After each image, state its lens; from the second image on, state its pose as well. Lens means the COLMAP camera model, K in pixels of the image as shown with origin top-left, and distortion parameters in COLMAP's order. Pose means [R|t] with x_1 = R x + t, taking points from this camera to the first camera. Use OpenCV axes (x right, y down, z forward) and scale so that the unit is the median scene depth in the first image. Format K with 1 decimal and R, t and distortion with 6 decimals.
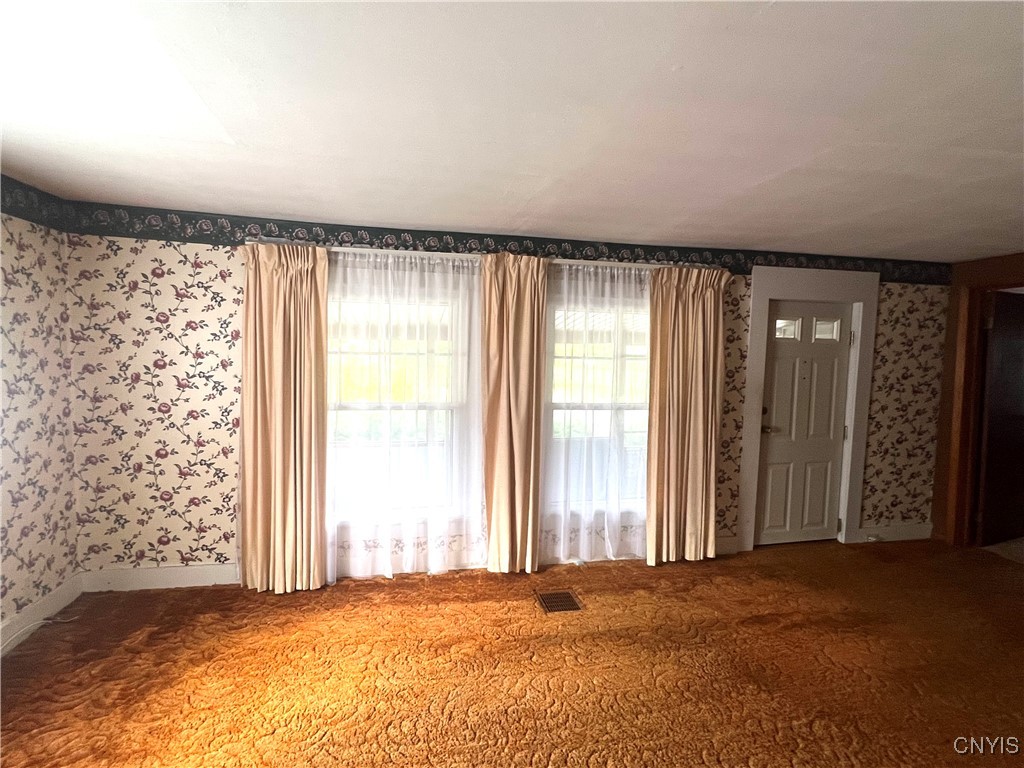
lens RADIAL K [[545.3, 0, 512.0], [0, 545.3, 384.0], [0, 0, 1]] dist [-0.003907, 0.001895]
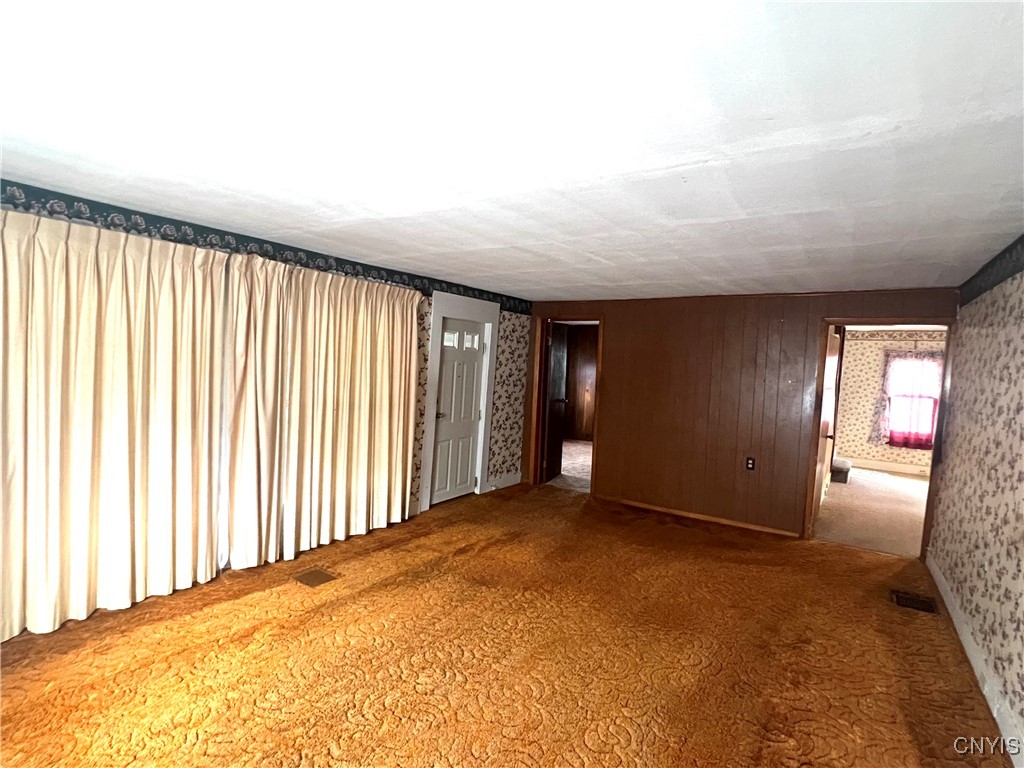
lens RADIAL K [[545.3, 0, 512.0], [0, 545.3, 384.0], [0, 0, 1]] dist [-0.003907, 0.001895]
pose [[0.713338, -0.010677, 0.700739, -0.333552], [0.005233, 0.999937, 0.009909, -0.004413], [-0.700801, -0.003401, 0.713349, -0.062607]]
